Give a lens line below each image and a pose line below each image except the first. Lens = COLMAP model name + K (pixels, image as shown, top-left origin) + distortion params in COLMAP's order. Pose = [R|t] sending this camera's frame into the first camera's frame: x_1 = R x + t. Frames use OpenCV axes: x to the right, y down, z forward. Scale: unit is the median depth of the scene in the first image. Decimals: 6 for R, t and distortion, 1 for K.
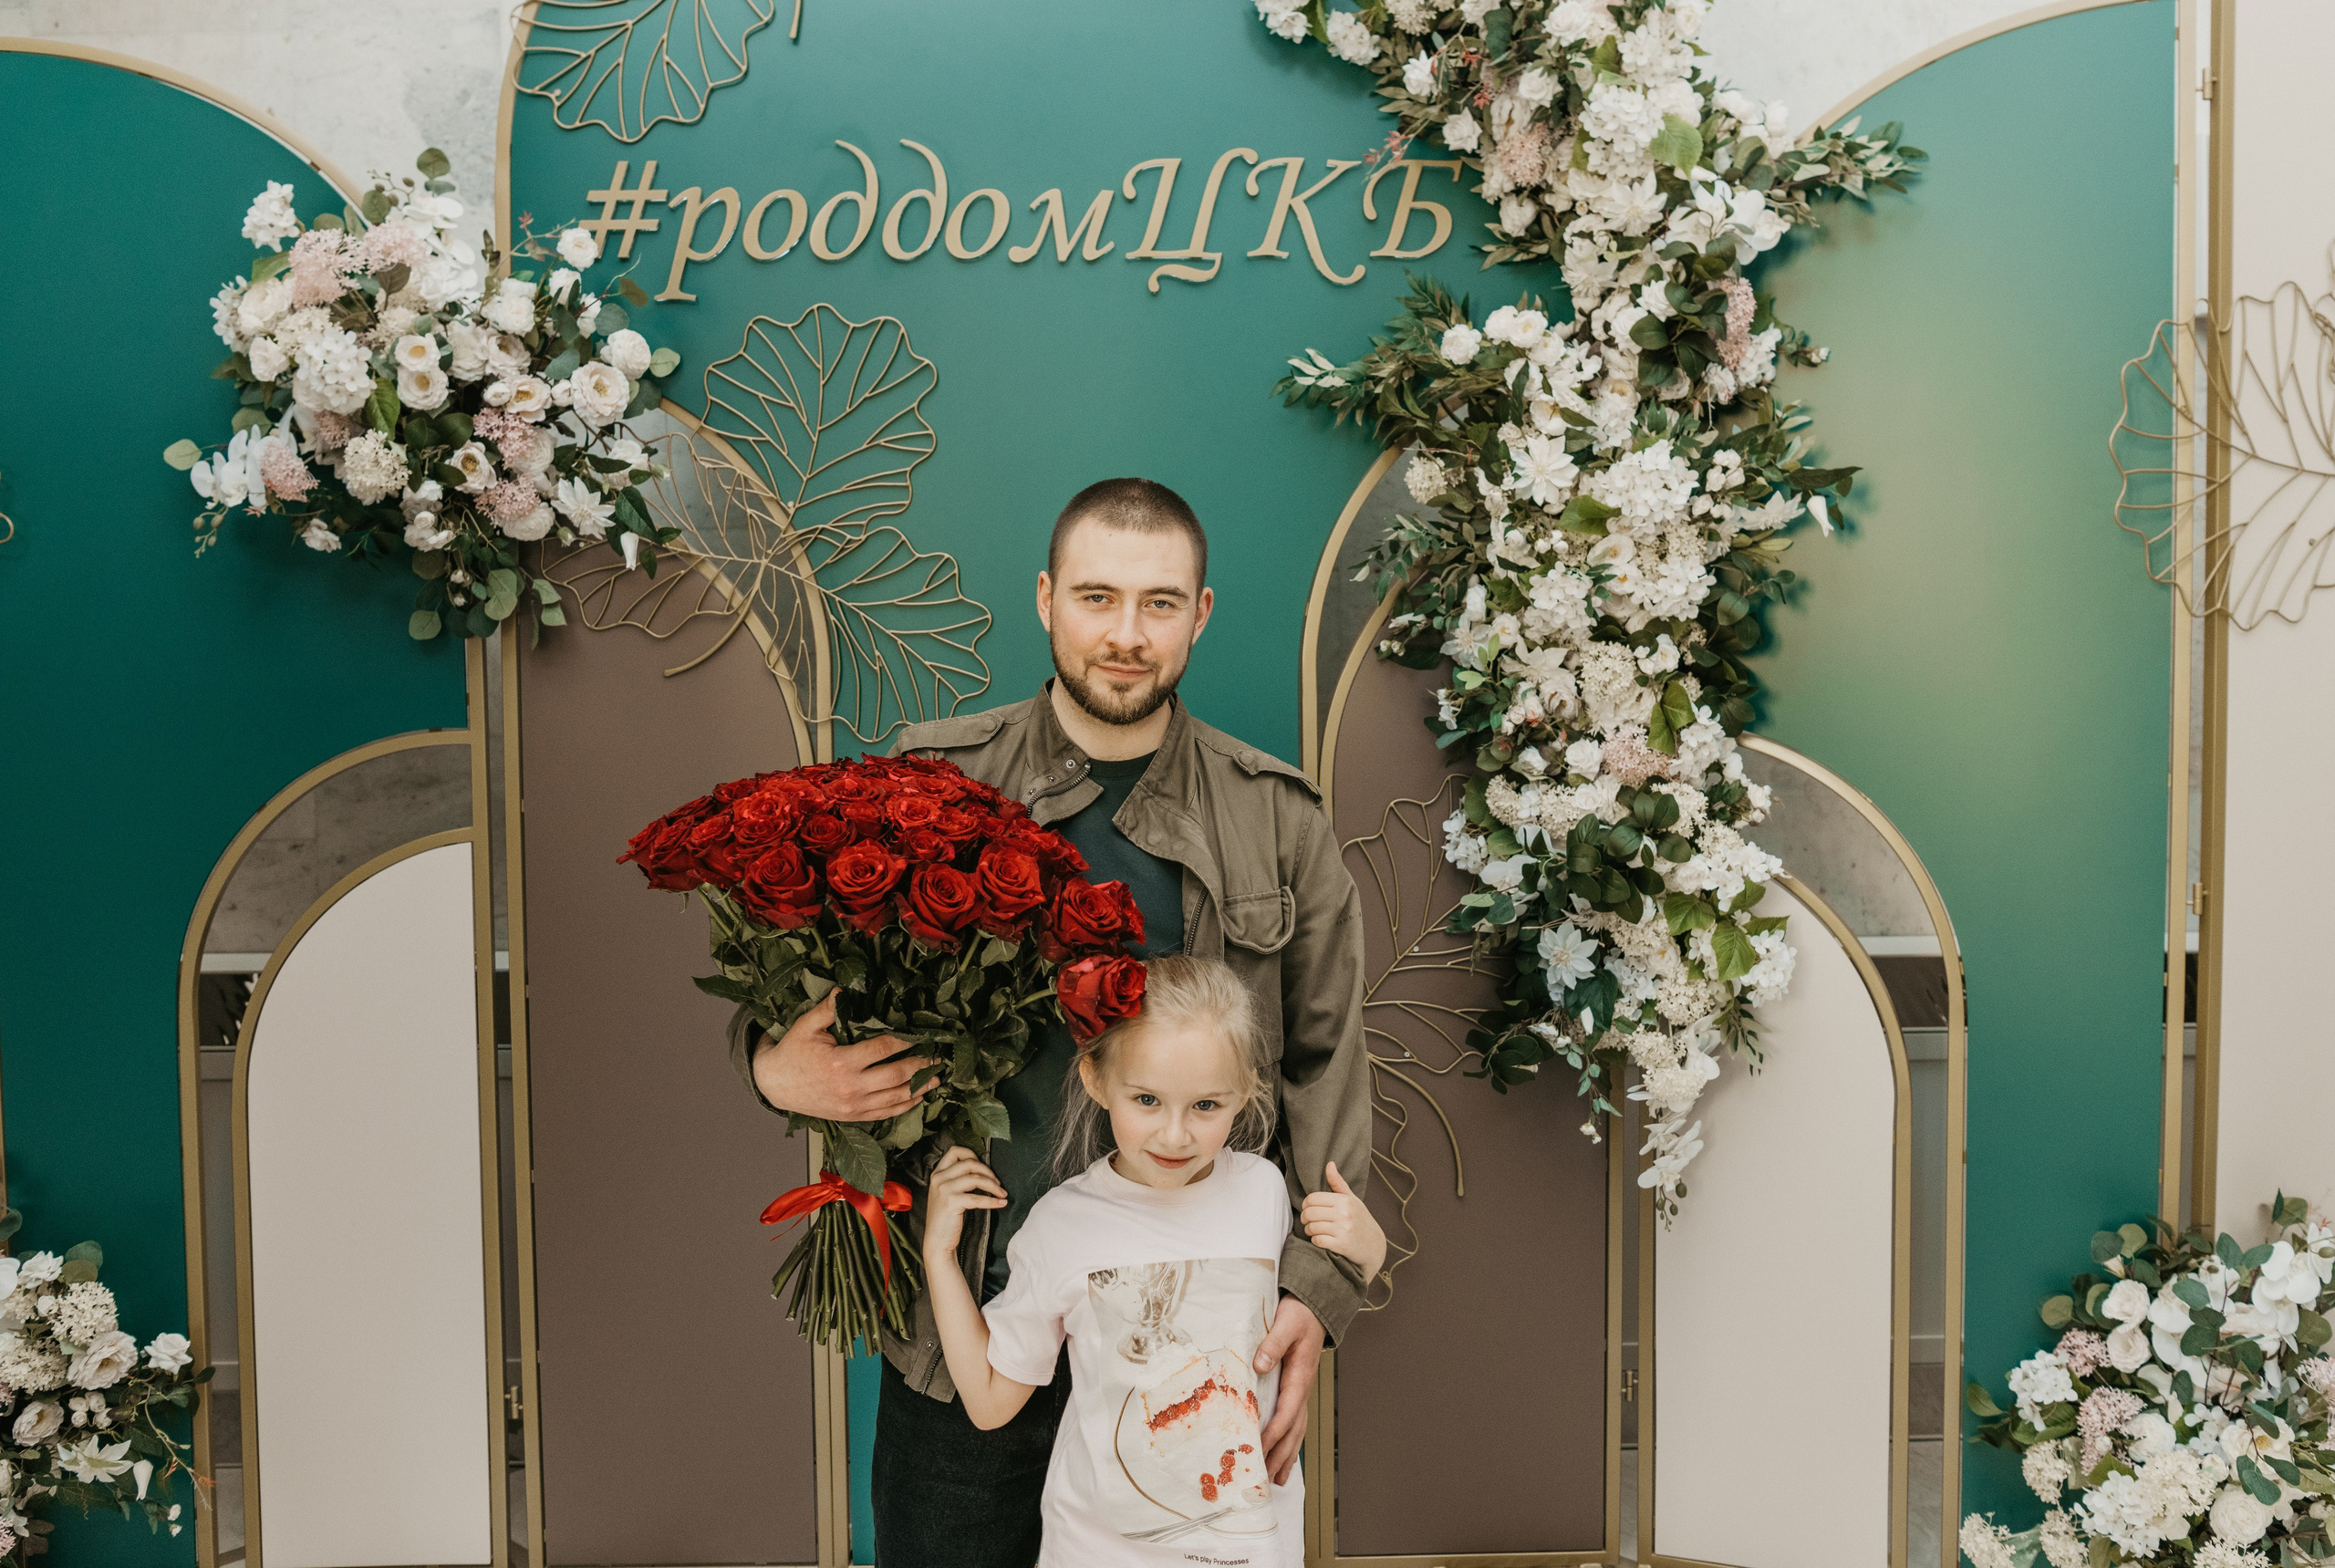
lens RADIAL K [[2101.7, 0, 1193.1], [0, 2101.7, 717.7], [0, 0, 1]] dist [-0.046355, 0.039368]
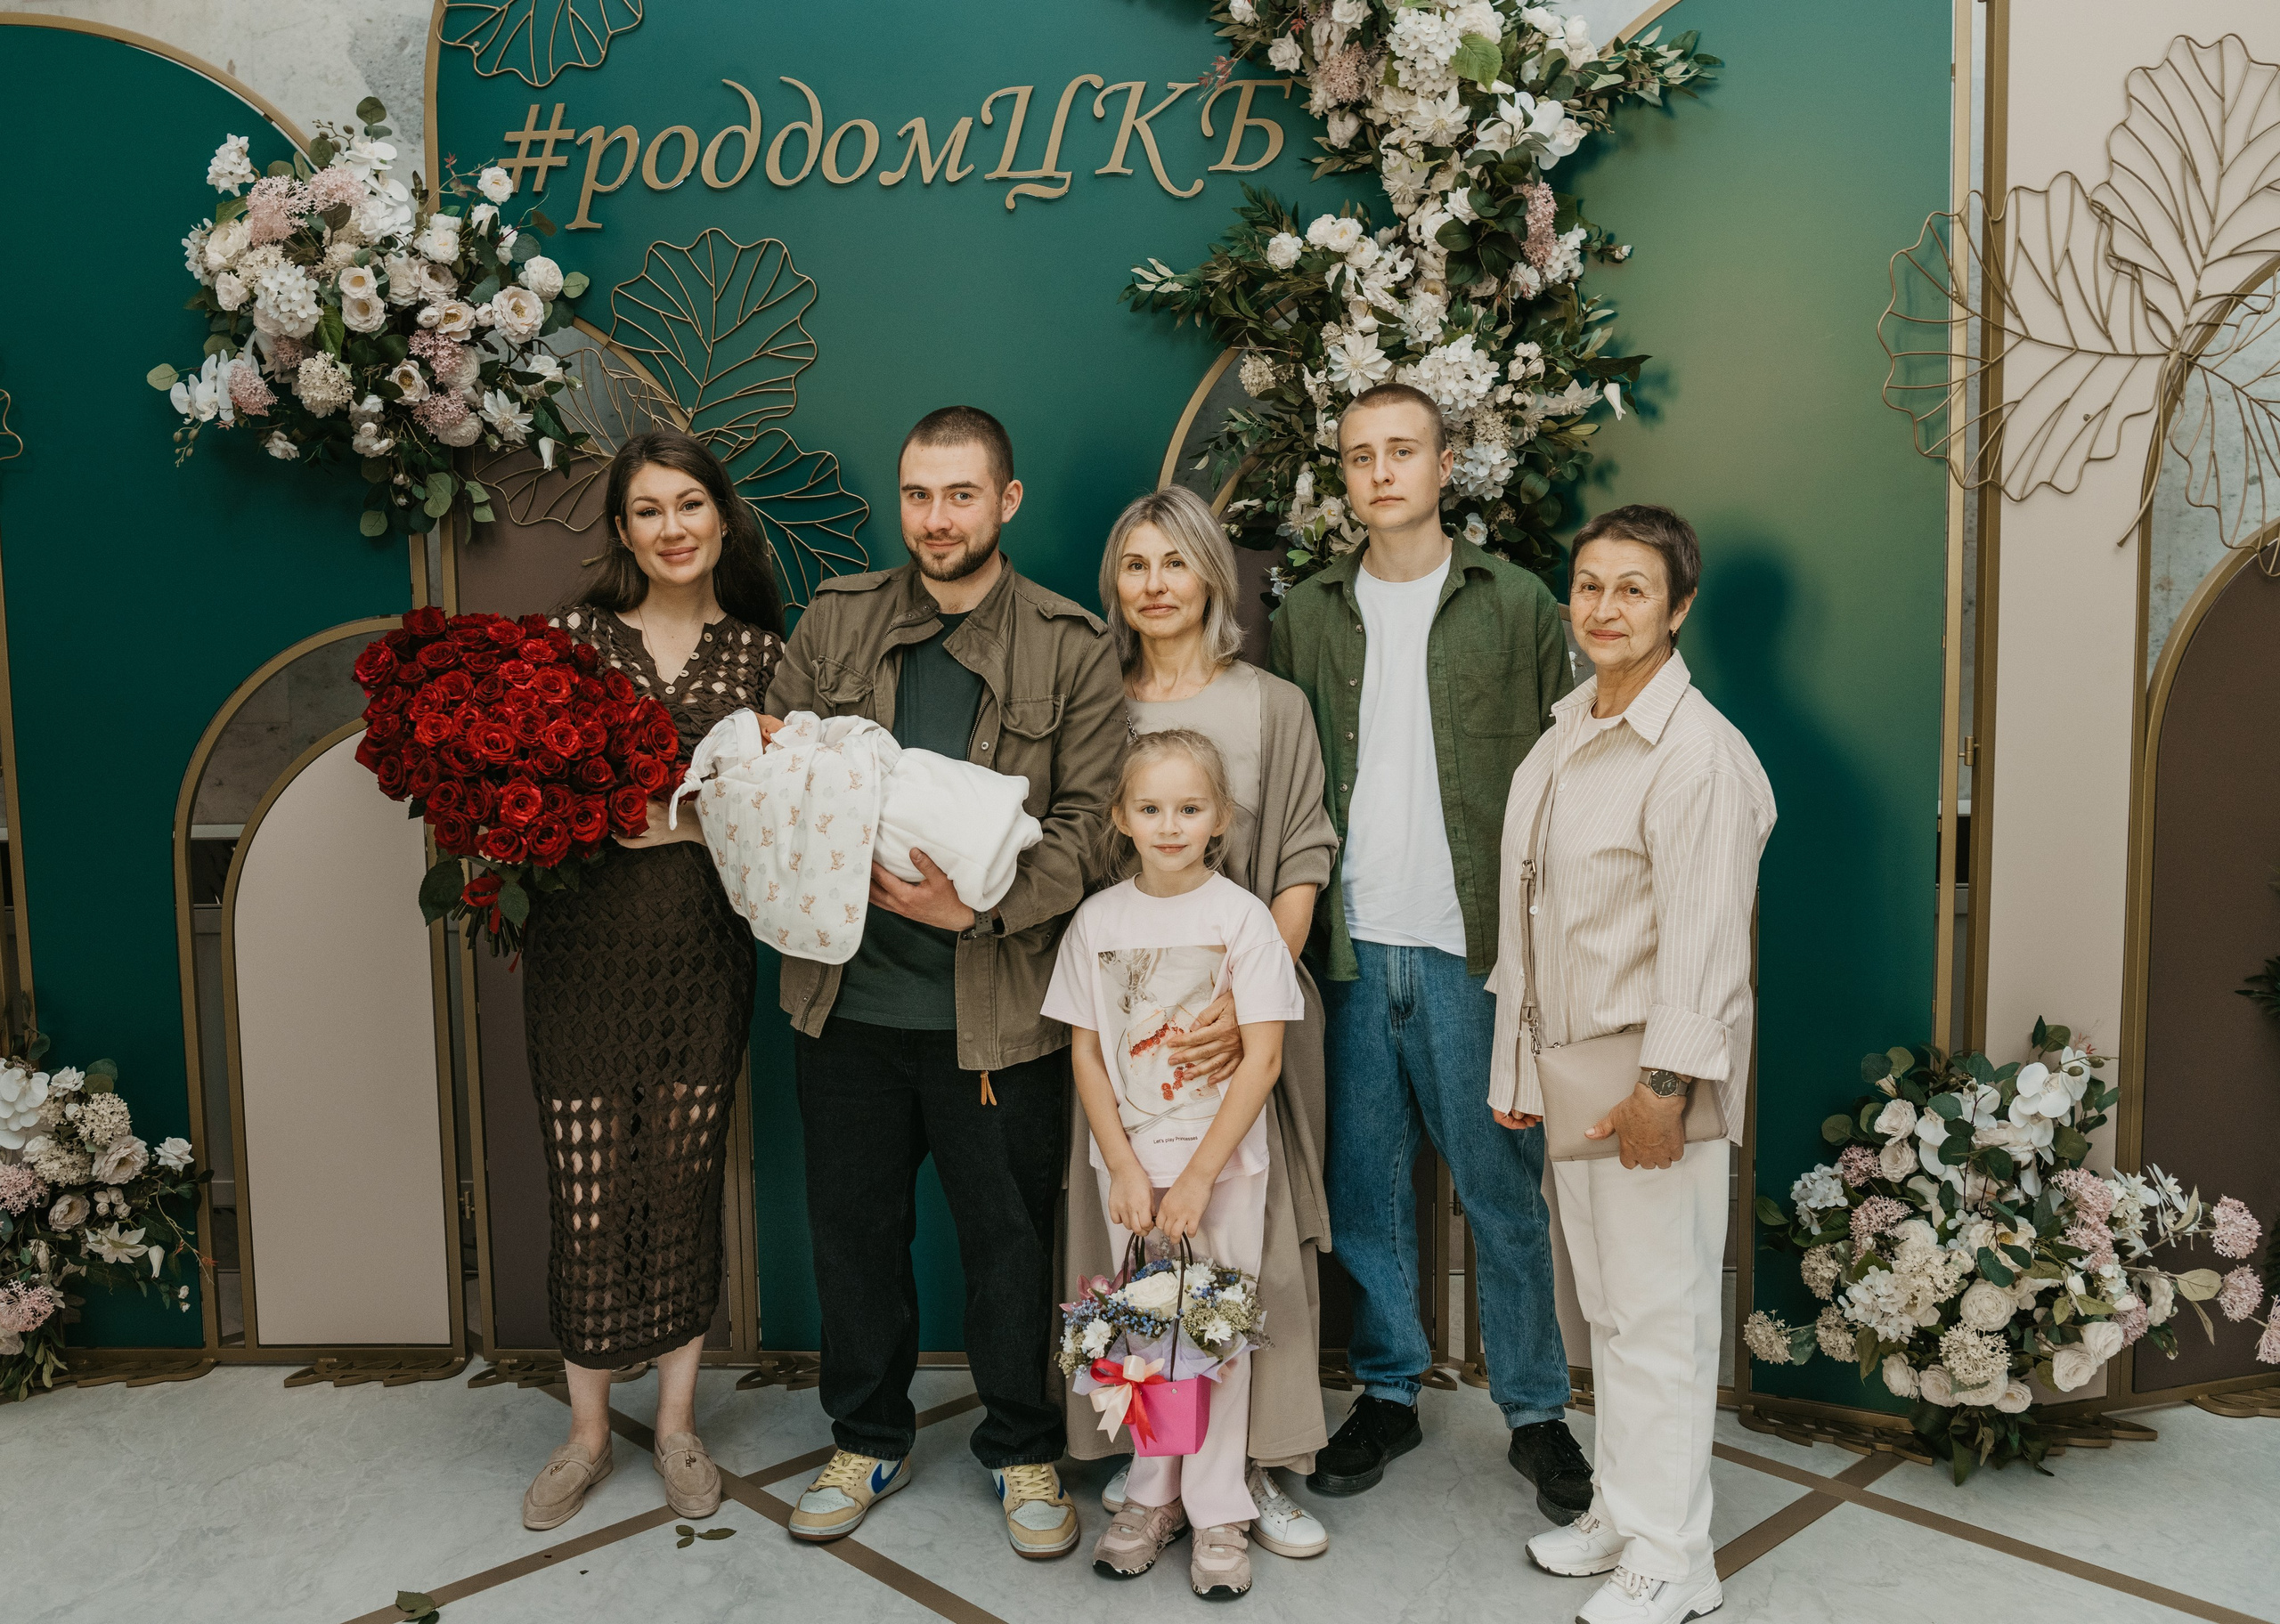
lens RADIAL K [[2166.7, 0, 1008.5], [0, 2166.7, 754.8], [0, 0, 1]] dist [-0.045982, 0.038056]
pose [[0.996301, -0.006364, -0.085696, 0.078433], [0.011014, 0.998486, 0.053893, 0.022603], [0.085223, -0.054637, 0.994863, -0.149142]]
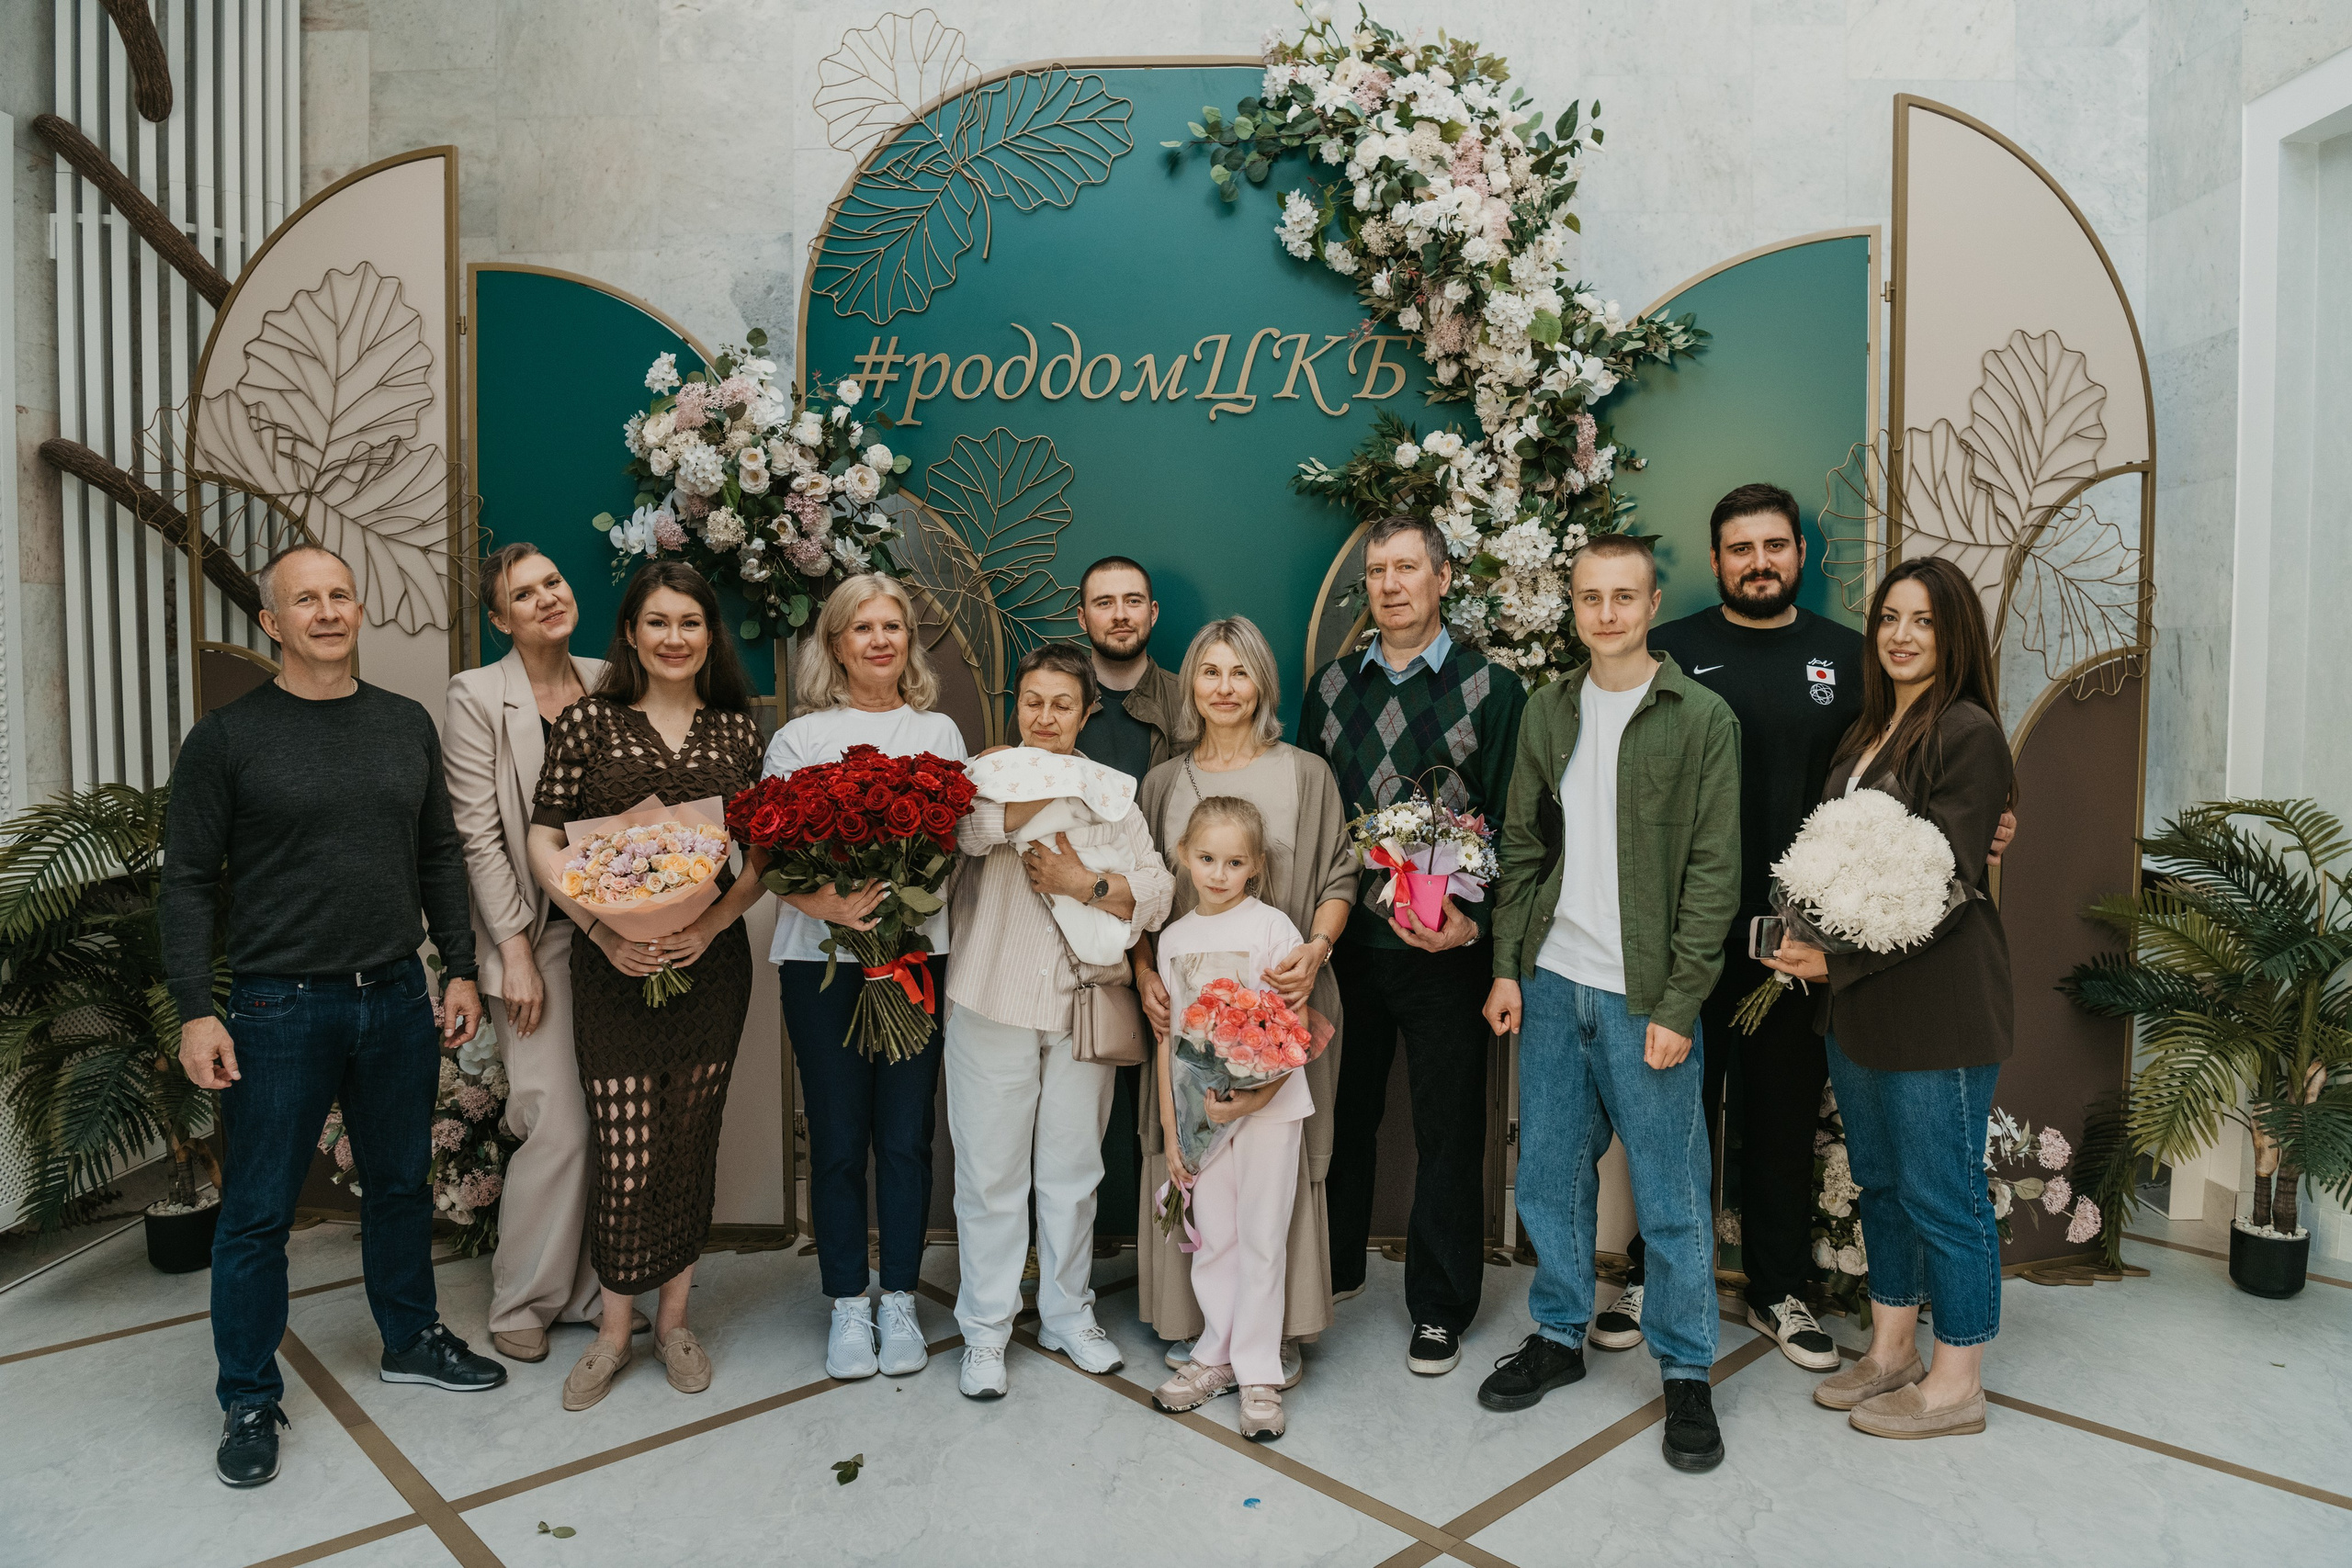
lens RADIAL K [[1635.7, 0, 1180.1], [0, 1635.7, 762.9], [0, 0, 1]] dist [-0.072283, 0.016547]
pose [[0.998373, 0.013740, -0.055336, 0.028711], [-0.012878, 0.999790, 0.015910, 0.033981], [0.055543, -0.015172, 0.998341, -0.223230]]
